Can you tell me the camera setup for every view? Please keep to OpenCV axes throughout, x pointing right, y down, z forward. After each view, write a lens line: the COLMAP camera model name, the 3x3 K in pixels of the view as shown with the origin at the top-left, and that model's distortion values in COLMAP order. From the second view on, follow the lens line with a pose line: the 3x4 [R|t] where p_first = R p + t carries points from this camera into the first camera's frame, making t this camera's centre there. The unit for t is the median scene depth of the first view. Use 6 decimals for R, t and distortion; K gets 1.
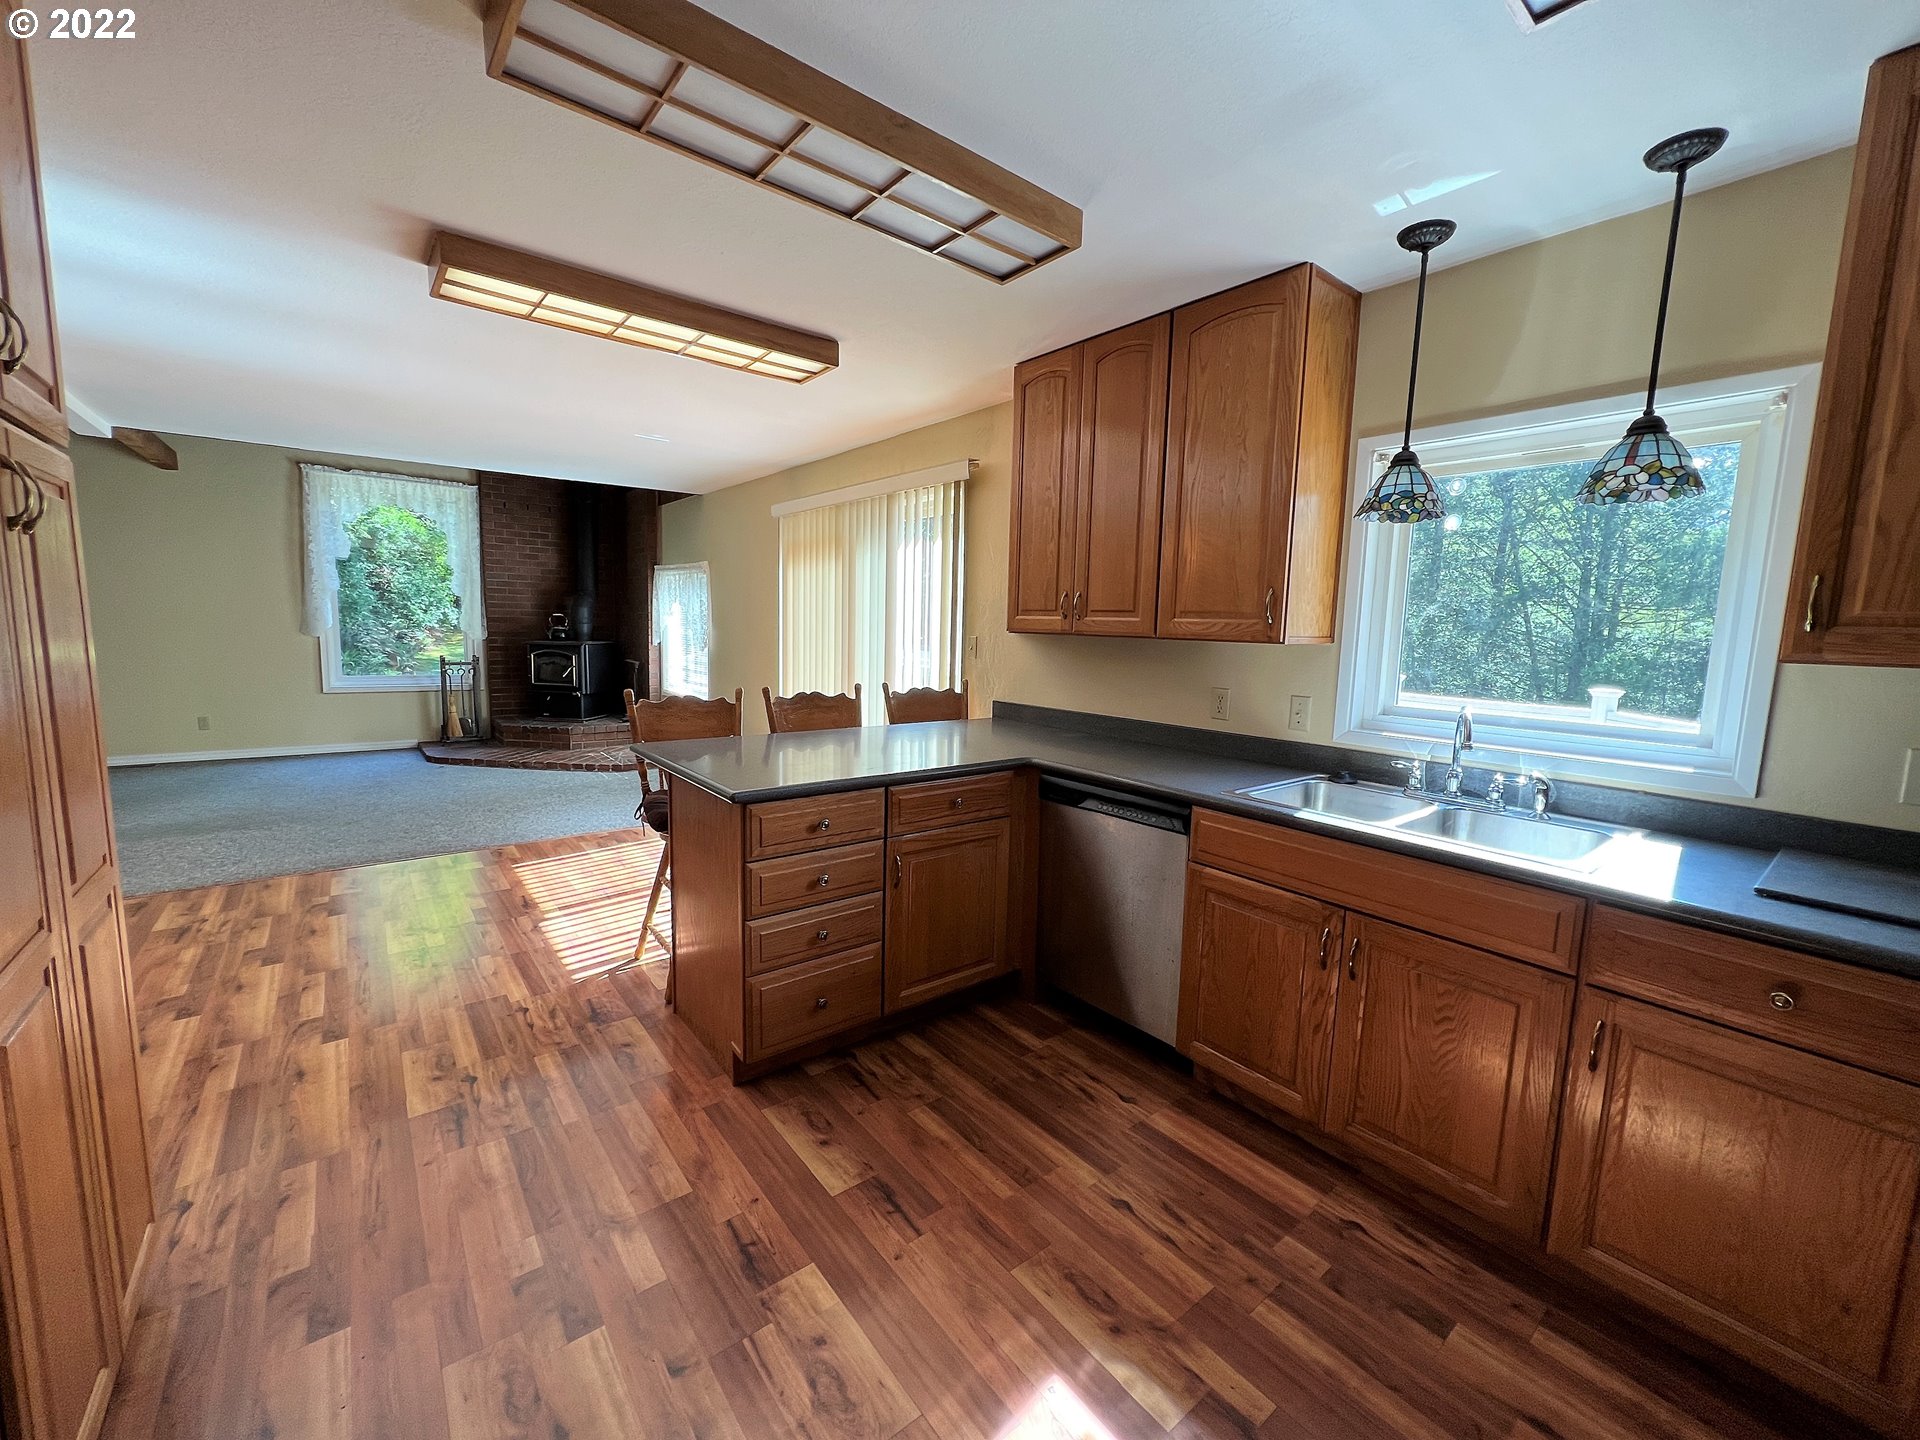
lens RADIAL K [[771.9, 0, 960.0], [0, 771.9, 720.0], [0, 0, 1]] dist [-0.000821, 0.000206]
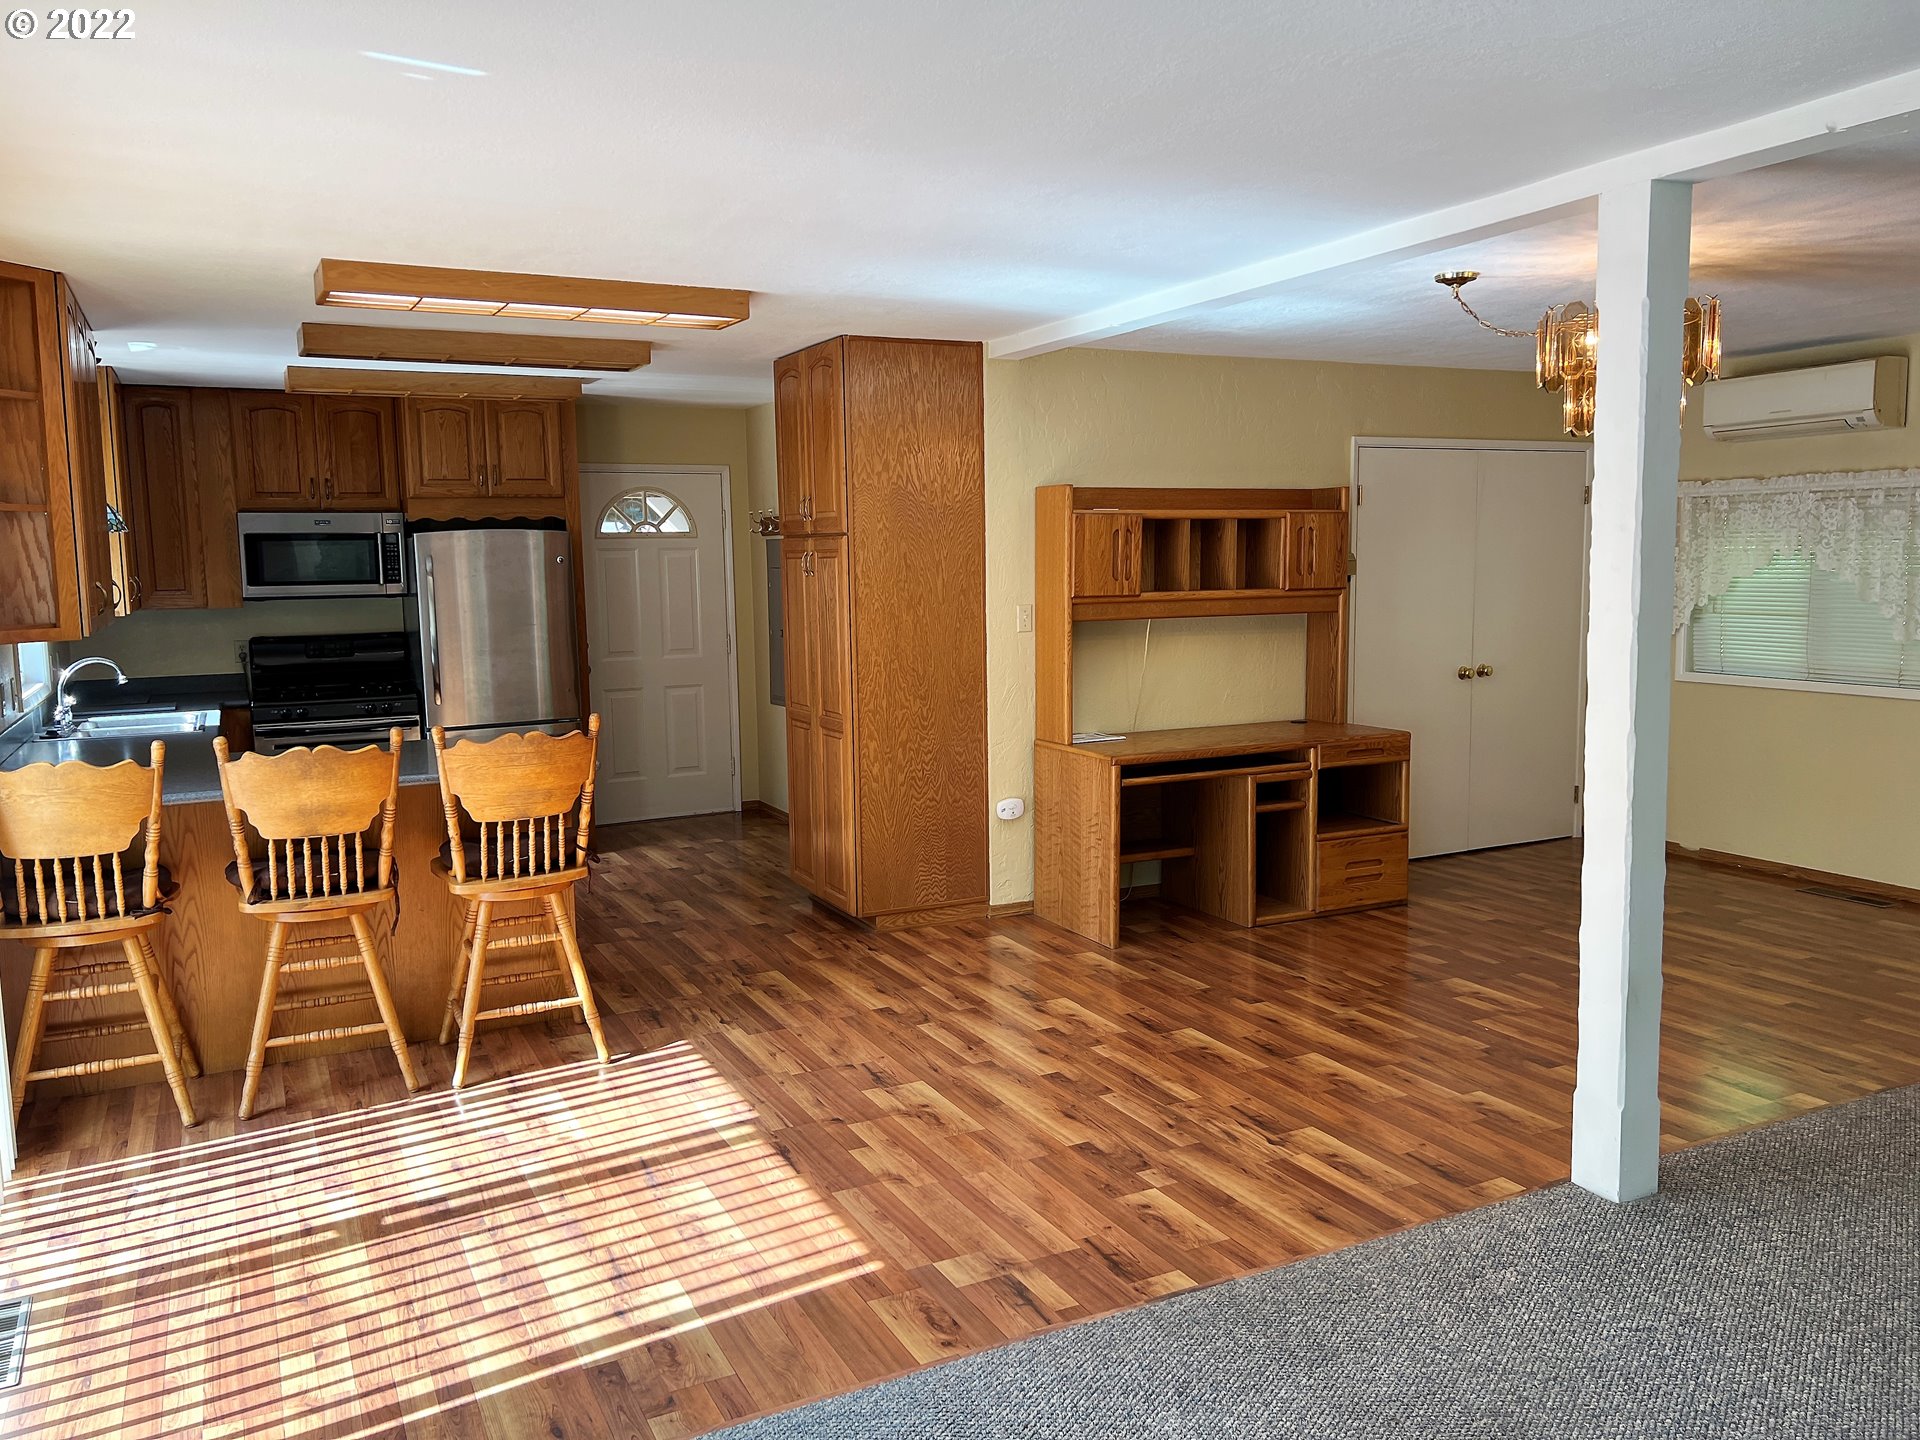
lens RADIAL K [[1435.6, 0, 950.8], [0, 1435.6, 711.3], [0, 0, 1]] dist [0.049919, 0.000804]
pose [[-0.978440, -0.029921, 0.204354, -1.388041], [0.019457, 0.971696, 0.235433, -0.487460], [-0.205615, 0.234333, -0.950164, 2.968692]]
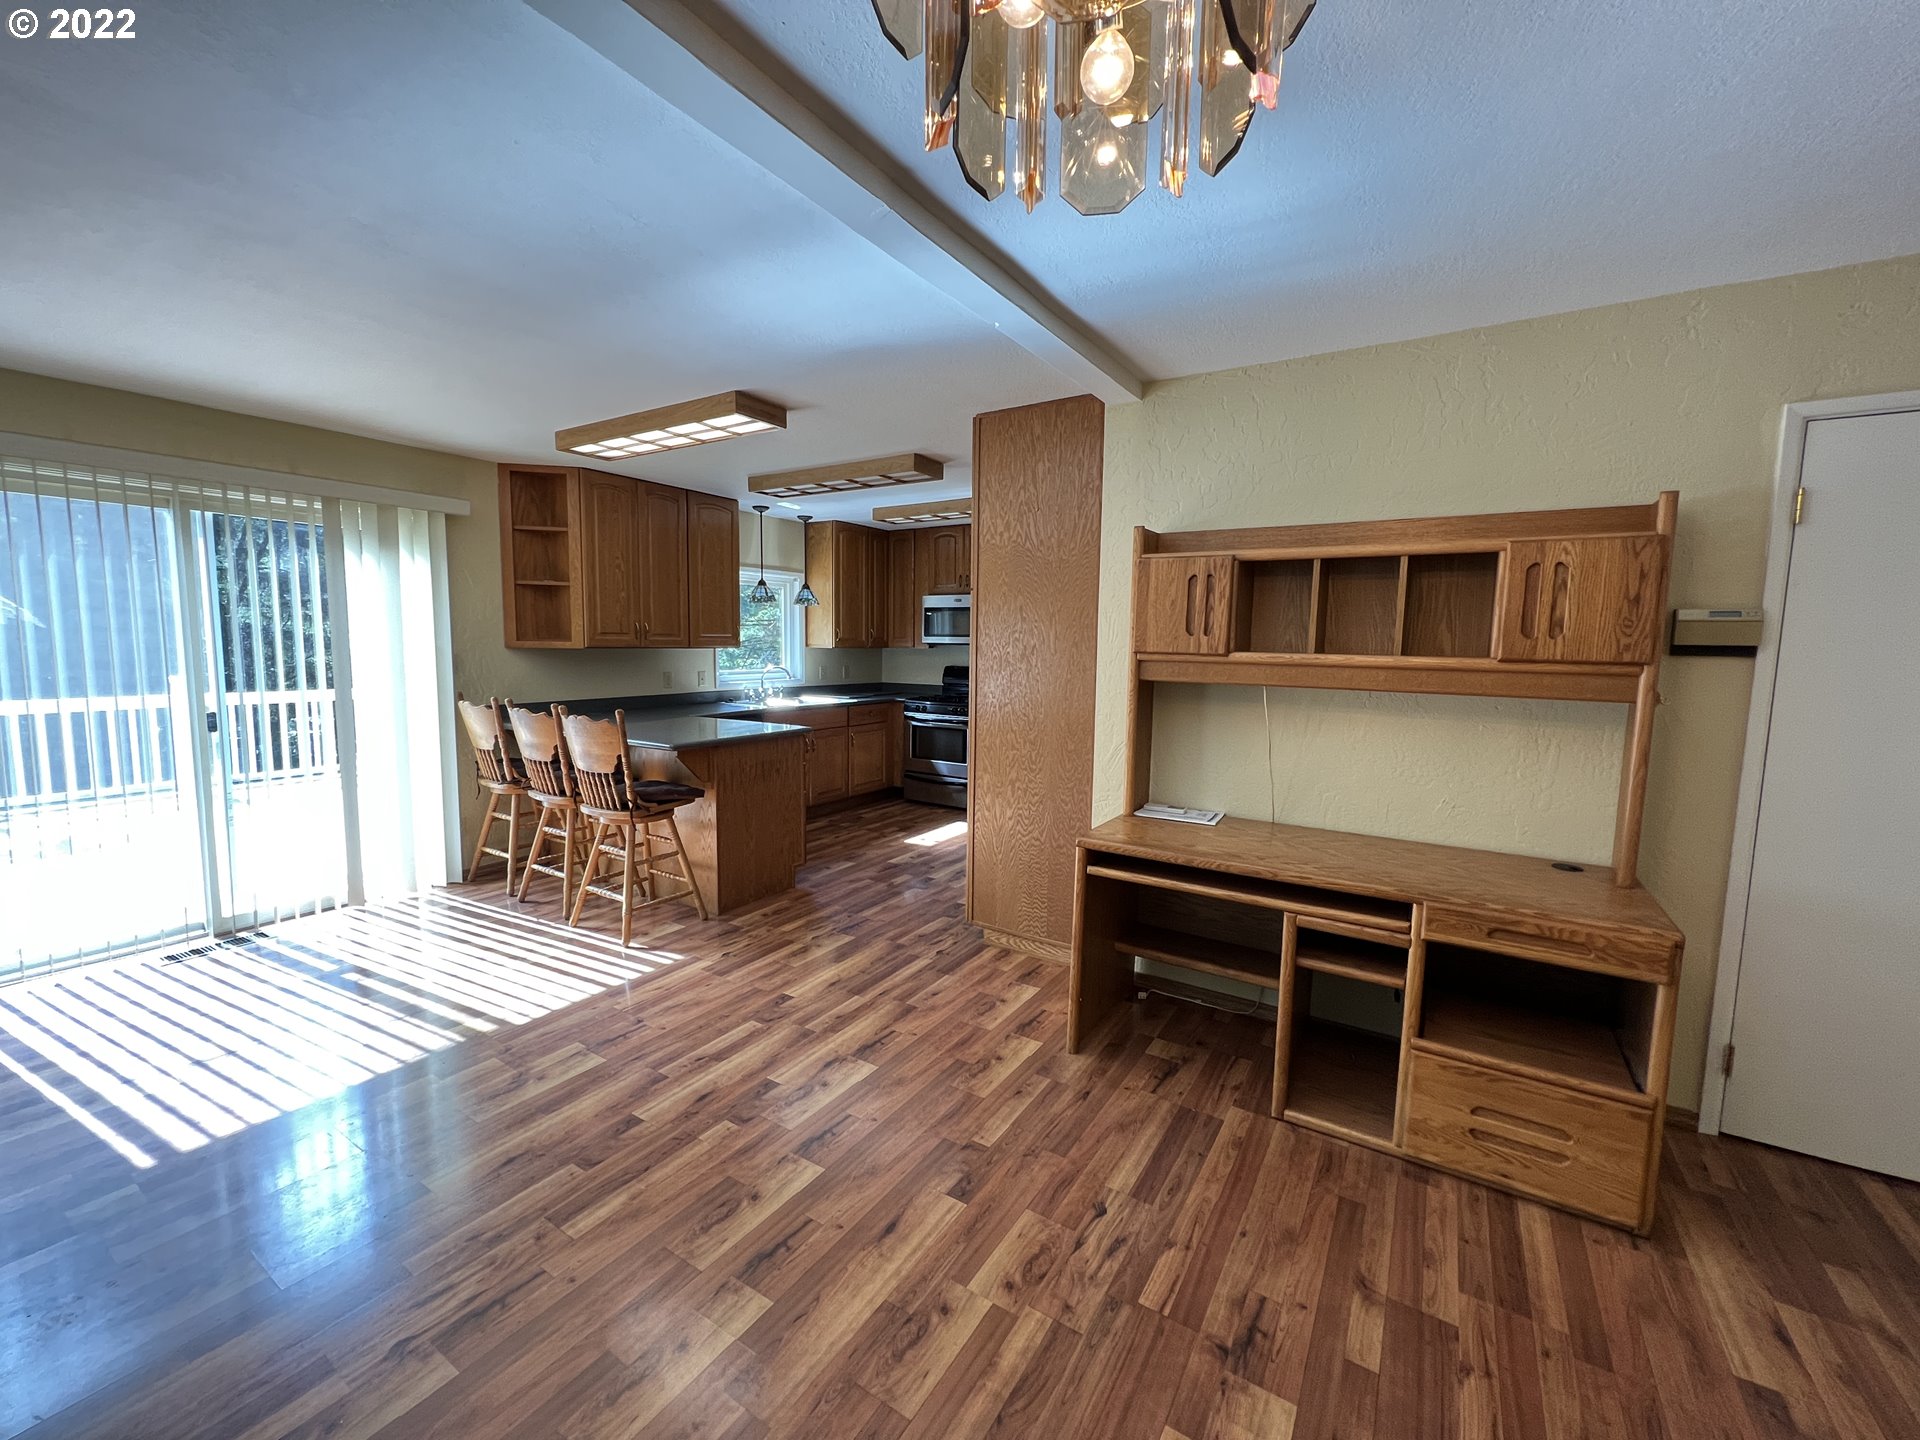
lens RADIAL K [[771.9, 0, 960.0], [0, 771.9, 720.0], [0, 0, 1]] dist [-0.000821, 0.000206]
pose [[-0.332286, -0.123751, 0.935025, -2.132813], [0.098023, 0.981456, 0.164732, -0.207482], [-0.938071, 0.146392, -0.313993, 1.133358]]
